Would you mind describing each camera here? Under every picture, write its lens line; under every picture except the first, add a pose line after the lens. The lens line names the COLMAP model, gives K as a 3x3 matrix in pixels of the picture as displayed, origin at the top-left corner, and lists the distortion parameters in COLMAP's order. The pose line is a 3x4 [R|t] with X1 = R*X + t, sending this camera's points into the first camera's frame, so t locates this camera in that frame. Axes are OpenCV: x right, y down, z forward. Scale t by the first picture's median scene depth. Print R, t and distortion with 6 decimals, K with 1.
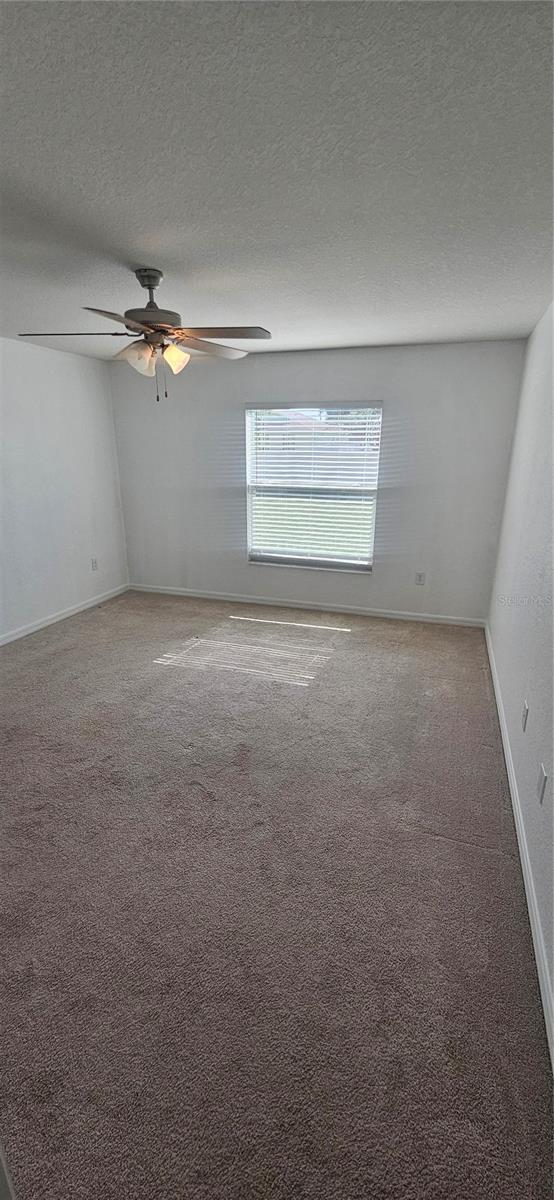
lens RADIAL K [[494.8, 0, 282.3], [0, 494.8, 605.0], [0, 0, 1]] dist [0.000906, 0.003747]
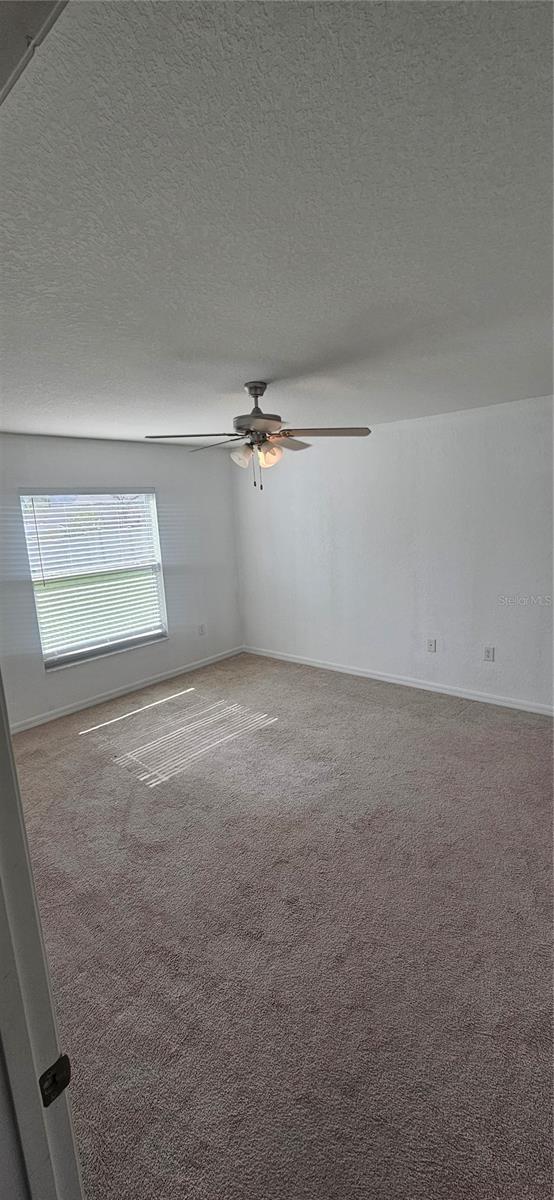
lens RADIAL K [[494.8, 0, 282.3], [0, 494.8, 605.0], [0, 0, 1]] dist [0.000906, 0.003747]
pose [[0.341668, -0.195047, 0.919358, -0.731643], [0.330775, 0.940594, 0.076624, -0.134423], [-0.879688, 0.277921, 0.385887, 0.336937]]
